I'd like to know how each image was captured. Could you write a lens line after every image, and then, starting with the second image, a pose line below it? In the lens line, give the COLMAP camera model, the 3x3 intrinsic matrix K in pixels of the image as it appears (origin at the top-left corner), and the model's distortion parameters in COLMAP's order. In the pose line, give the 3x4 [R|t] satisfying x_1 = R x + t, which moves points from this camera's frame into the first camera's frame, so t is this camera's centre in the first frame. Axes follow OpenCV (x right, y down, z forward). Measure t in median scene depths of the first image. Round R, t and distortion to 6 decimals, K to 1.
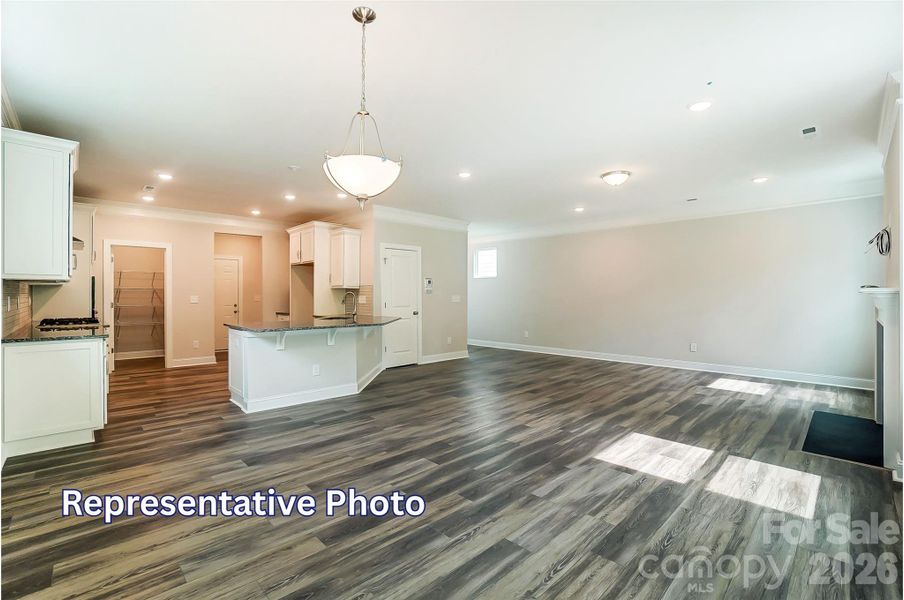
lens RADIAL K [[398.6, 0, 448.3], [0, 398.6, 299.2], [0, 0, 1]] dist [-0.030825, 0.001136]
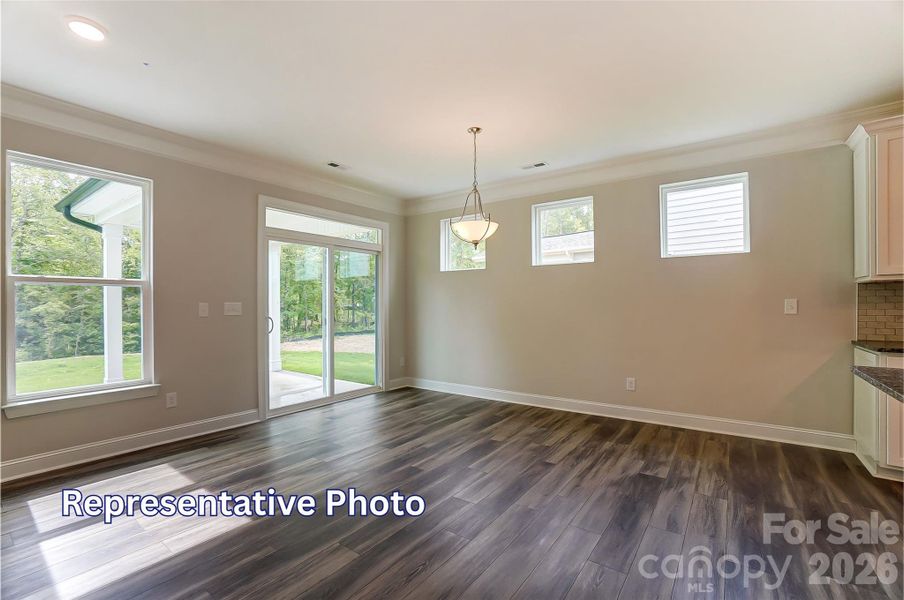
lens RADIAL K [[398.6, 0, 438.2], [0, 398.6, 312.8], [0, 0, 1]] dist [-0.030825, 0.001136]
pose [[-0.988389, 0.005359, -0.151849, 0.120001], [0.001213, 0.999624, 0.027388, -0.003869], [0.151939, 0.026886, -0.988024, 1.613732]]
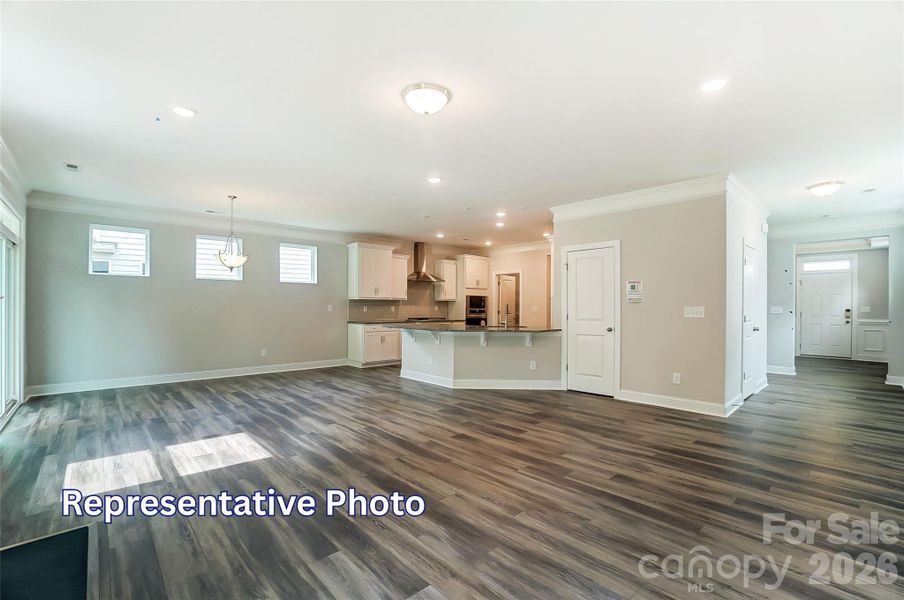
lens RADIAL K [[398.6, 0, 439.5], [0, 398.6, 306.9], [0, 0, 1]] dist [-0.030825, 0.001136]
pose [[-0.039958, -0.000492, -0.999201, 1.459843], [-0.013250, 0.999912, 0.000037, -0.007959], [0.999113, 0.013241, -0.039961, 1.528139]]
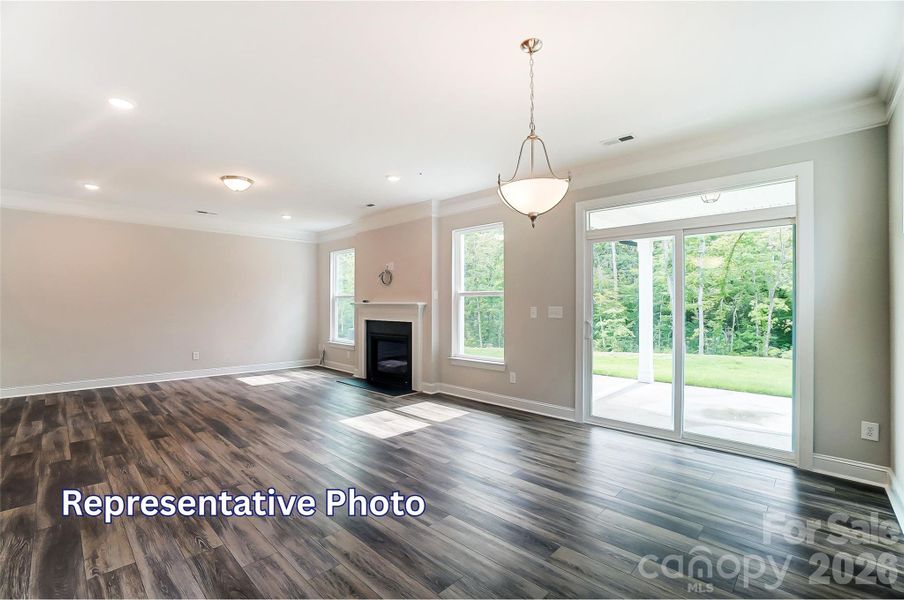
lens RADIAL K [[405.4, 0, 444.8], [0, 405.4, 300.6], [0, 0, 1]] dist [-0.030904, -0.000158]
pose [[-0.029416, 0.012623, 0.999488, -0.809100], [0.004574, 0.999911, -0.012494, -0.007643], [-0.999557, 0.004204, -0.029471, 0.772454]]
